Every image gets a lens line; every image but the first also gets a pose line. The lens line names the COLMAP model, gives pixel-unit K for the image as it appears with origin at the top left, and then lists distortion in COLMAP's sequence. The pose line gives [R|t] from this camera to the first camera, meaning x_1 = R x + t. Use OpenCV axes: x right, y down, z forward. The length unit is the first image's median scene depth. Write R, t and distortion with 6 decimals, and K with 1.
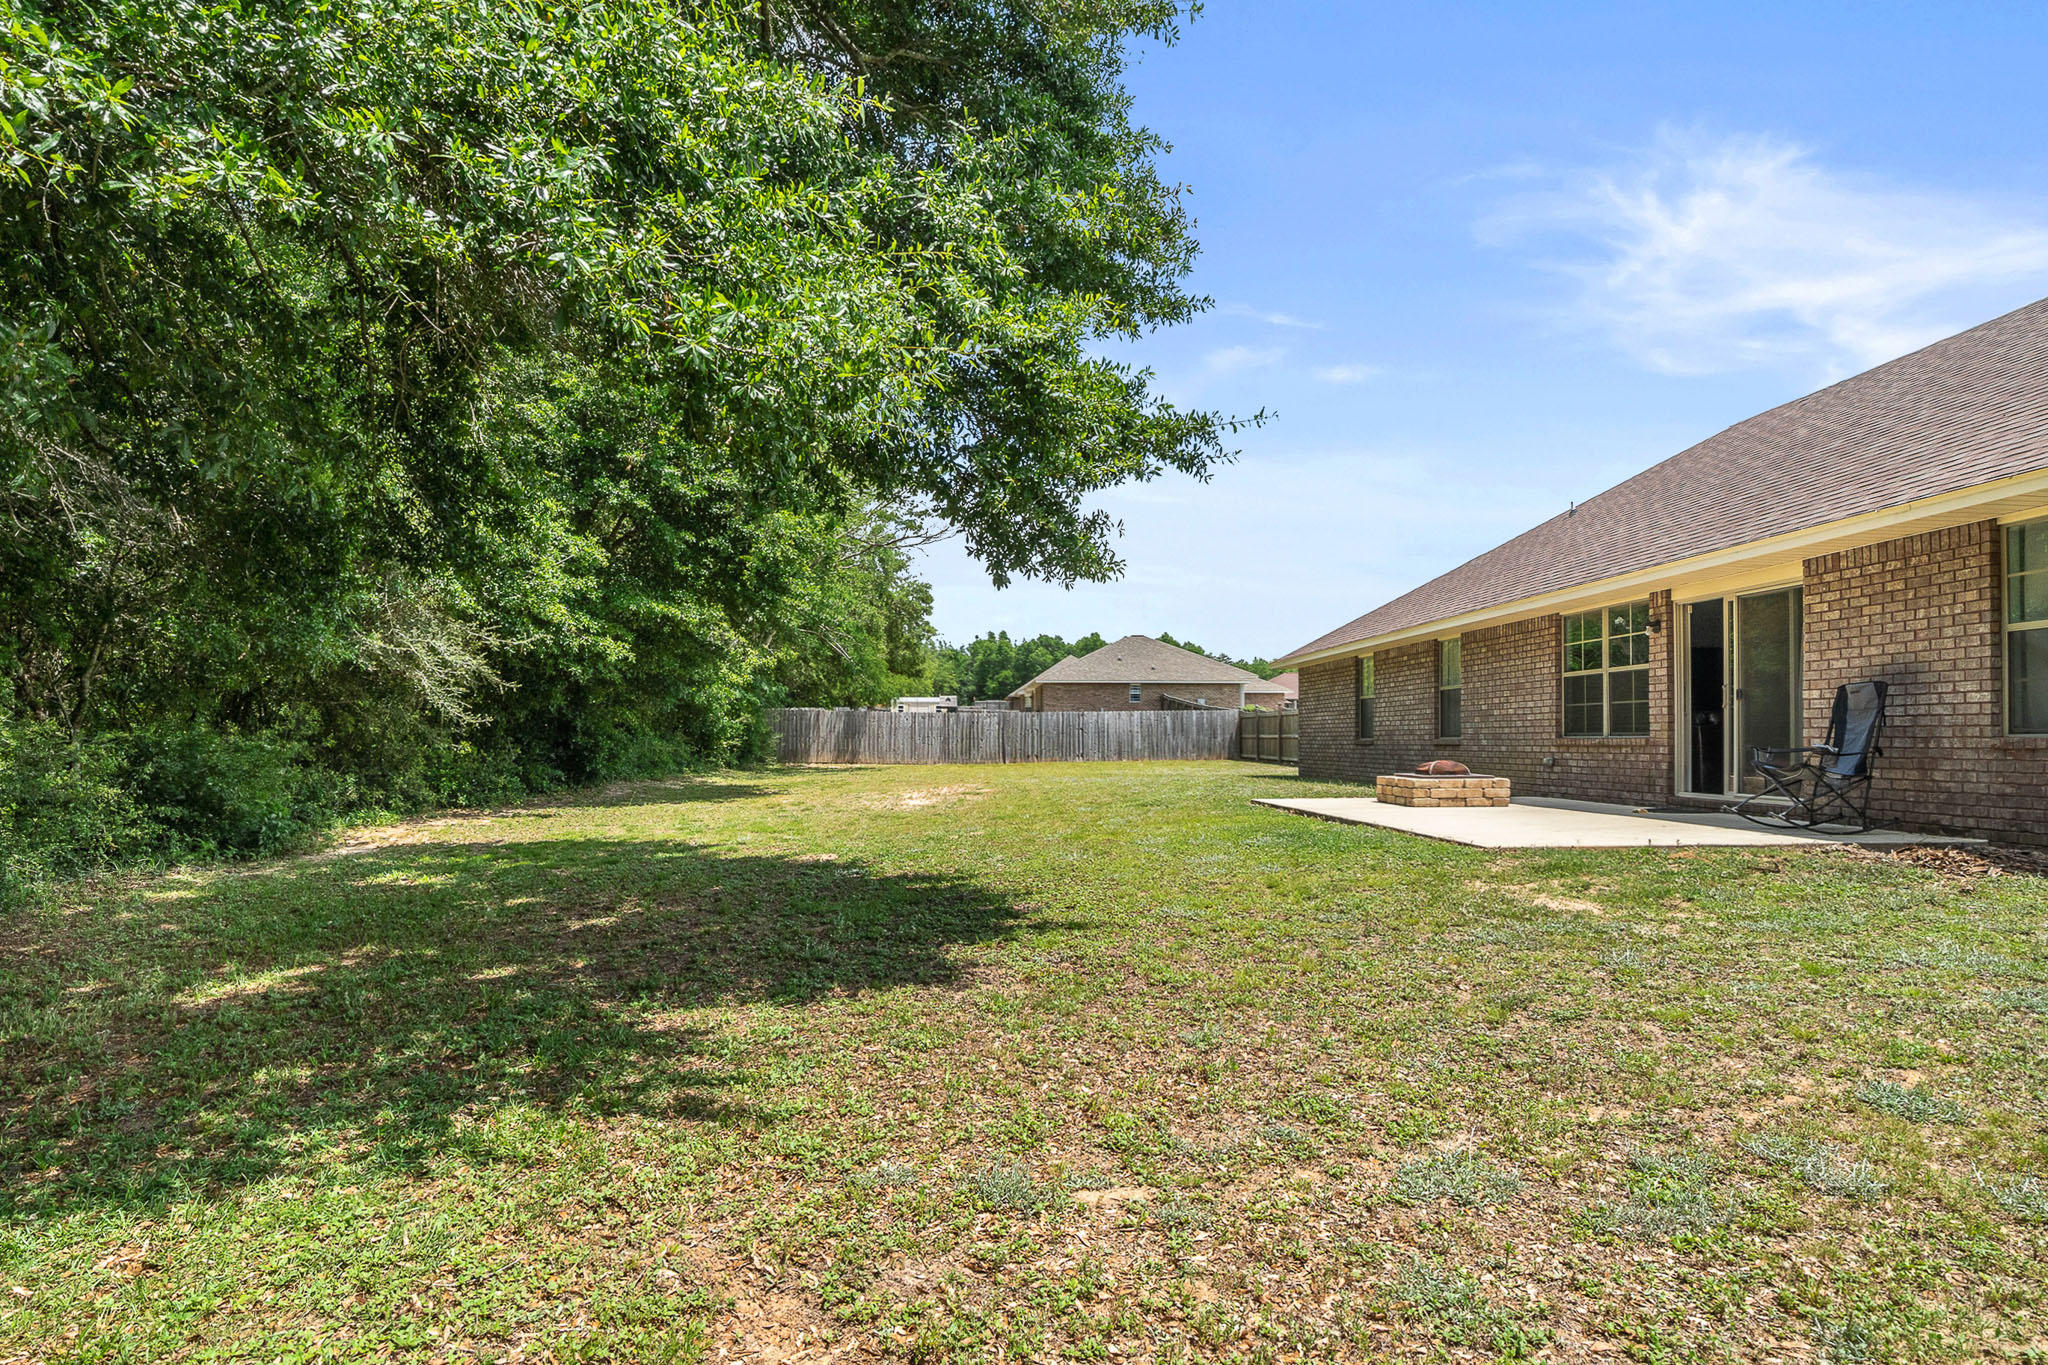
lens RADIAL K [[1089.2, 0, 1018.7], [0, 1089.2, 709.7], [0, 0, 1]] dist [-0.003131, -0.000999]
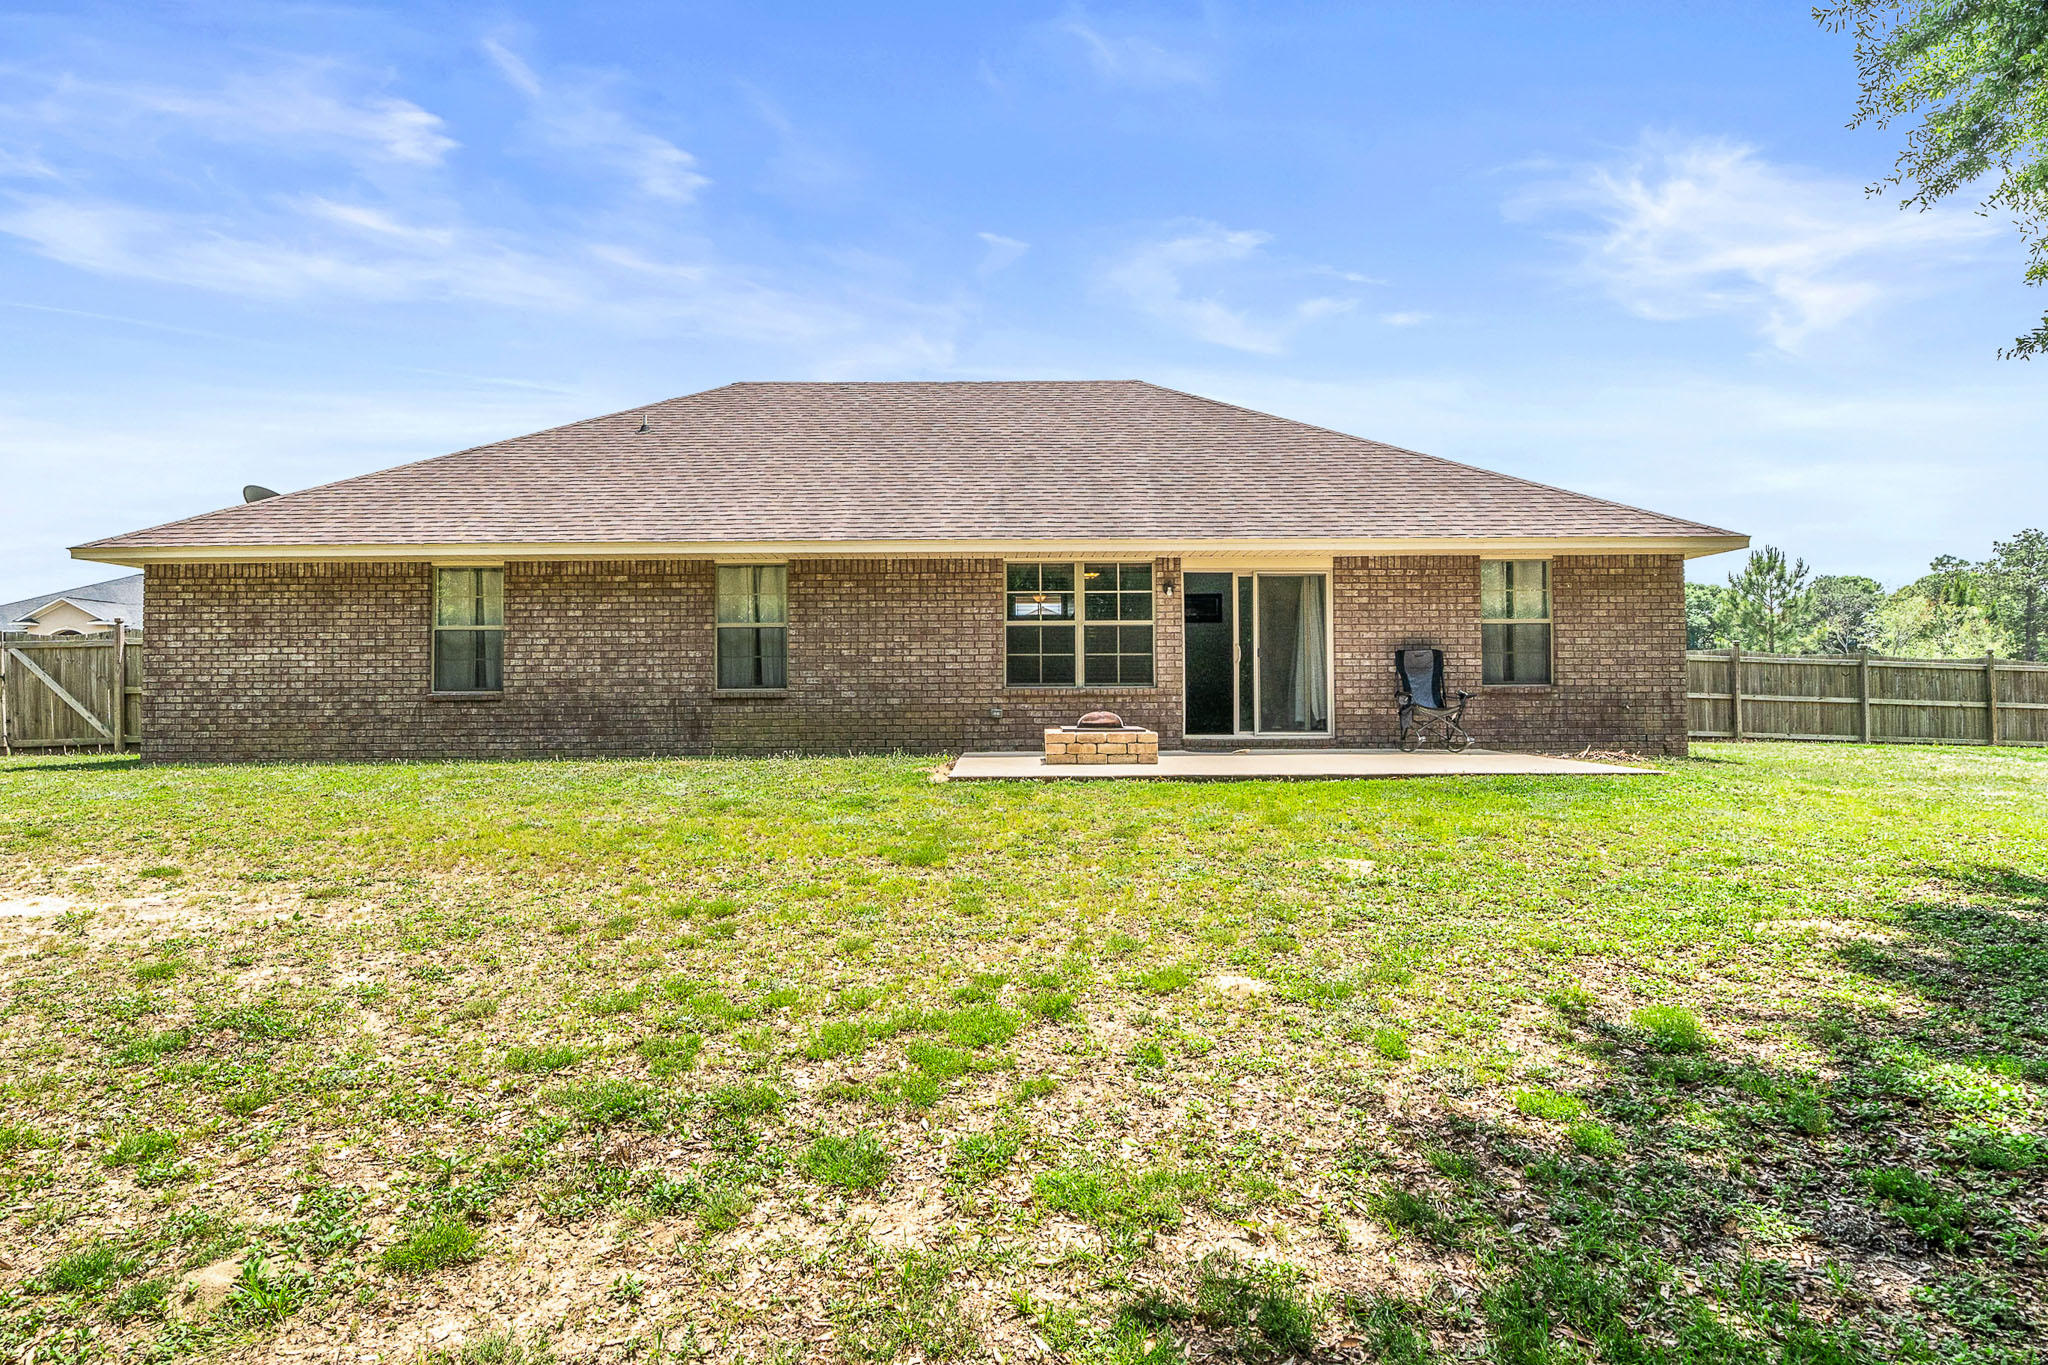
lens RADIAL K [[1089.2, 0, 1018.7], [0, 1089.2, 709.7], [0, 0, 1]] dist [-0.003131, -0.000999]
pose [[0.047495, -0.014756, 0.998762, -0.591154], [-0.022645, 0.999618, 0.015845, 0.037085], [-0.998615, -0.023370, 0.047143, 1.187890]]
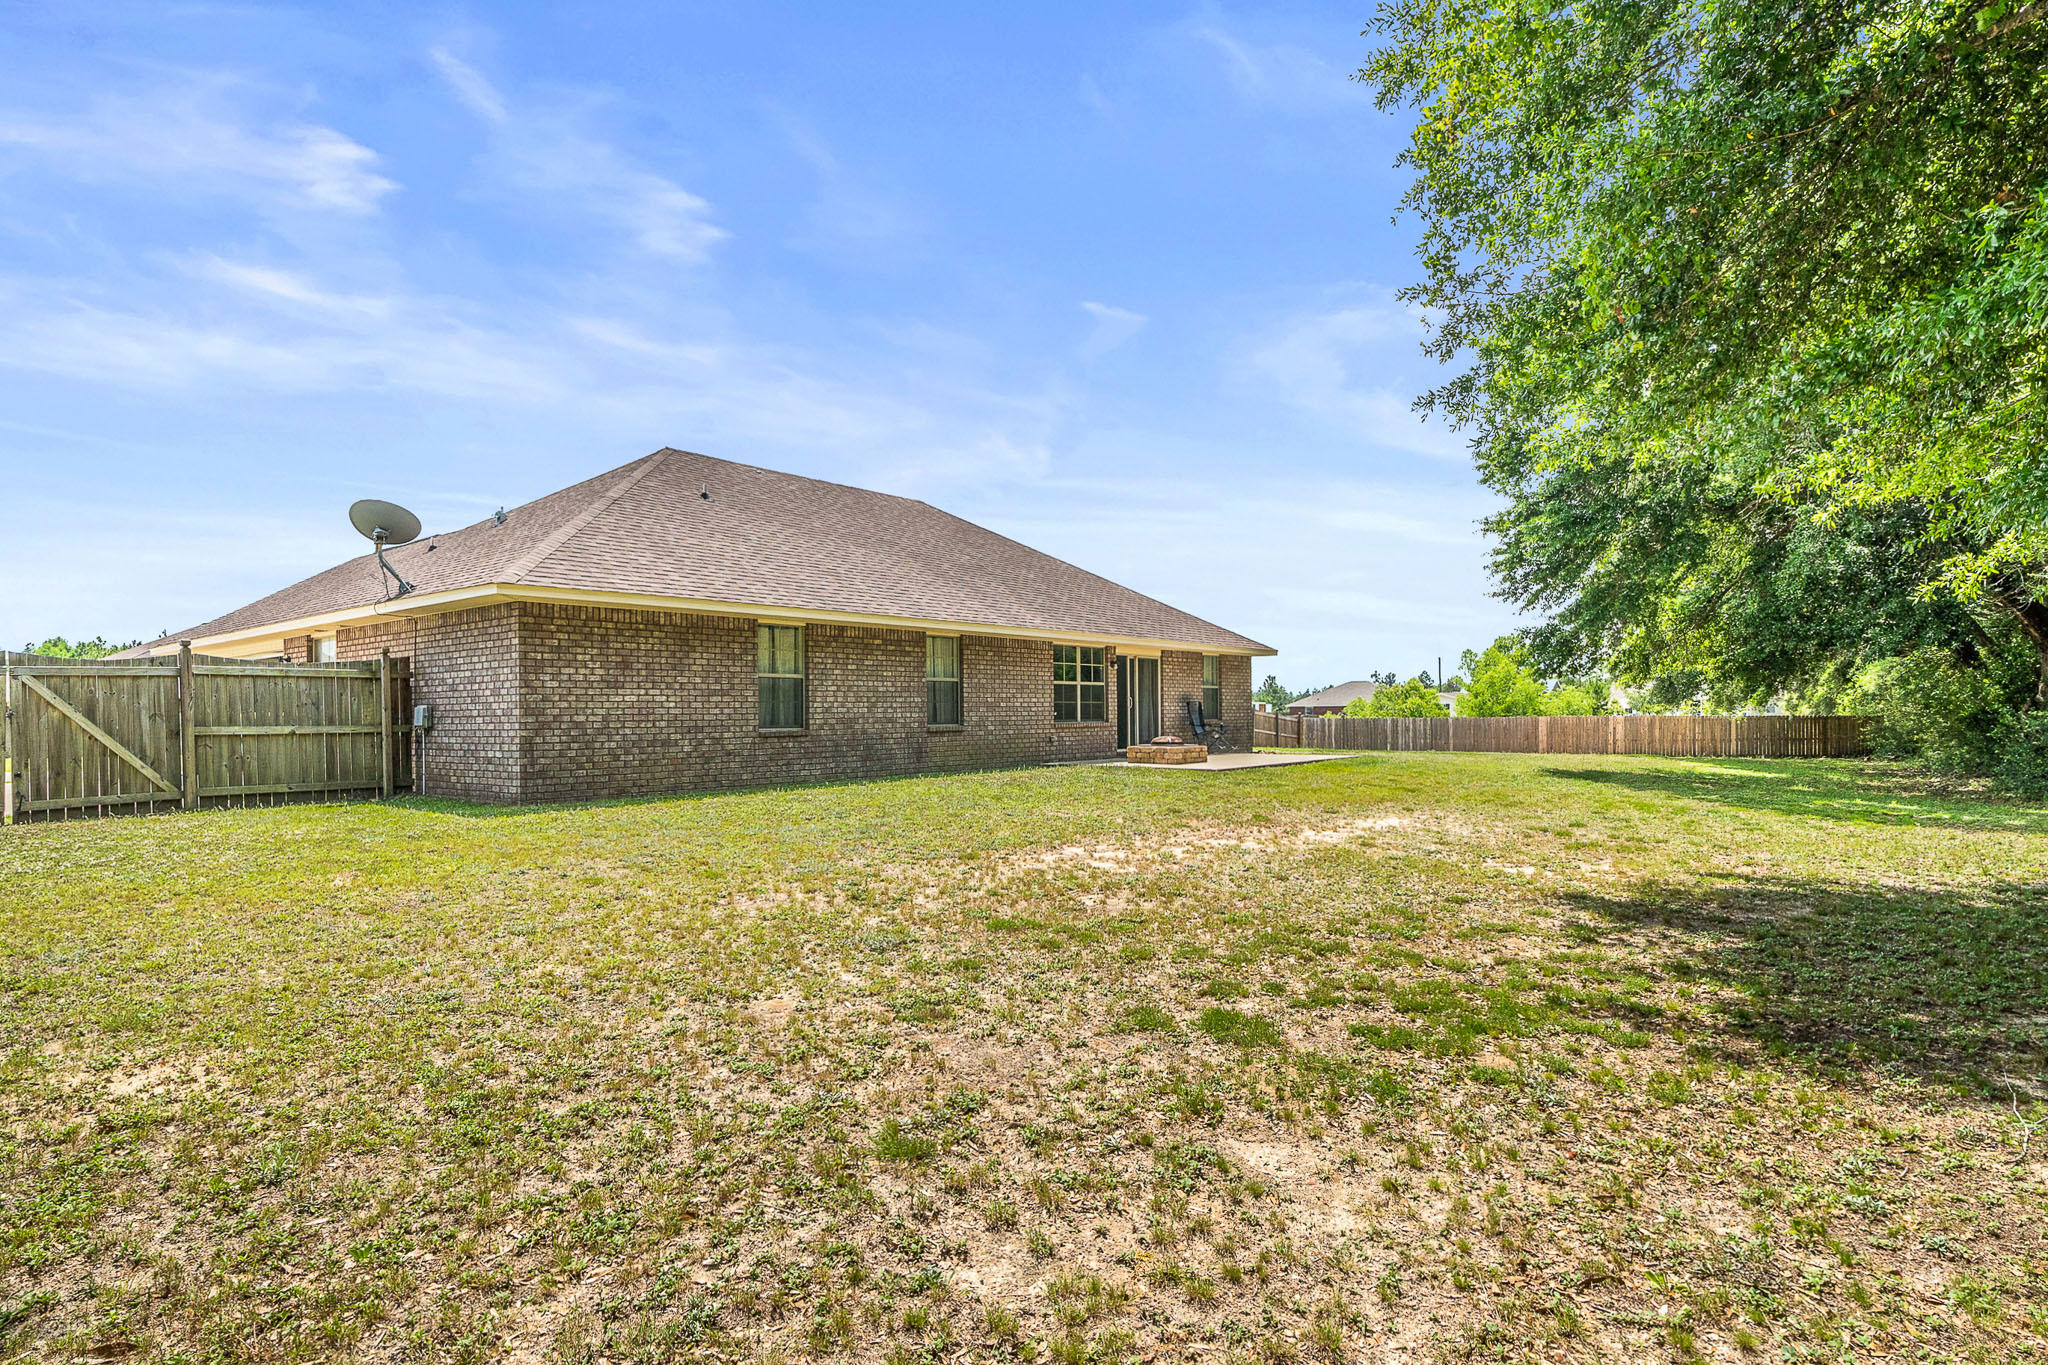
lens RADIAL K [[1089.2, 0, 1018.7], [0, 1089.2, 709.7], [0, 0, 1]] dist [-0.003131, -0.000999]
pose [[-0.744434, 0.008260, 0.667645, -0.620295], [-0.011182, 0.999629, -0.024835, 0.057588], [-0.667602, -0.025953, -0.744066, 2.744475]]
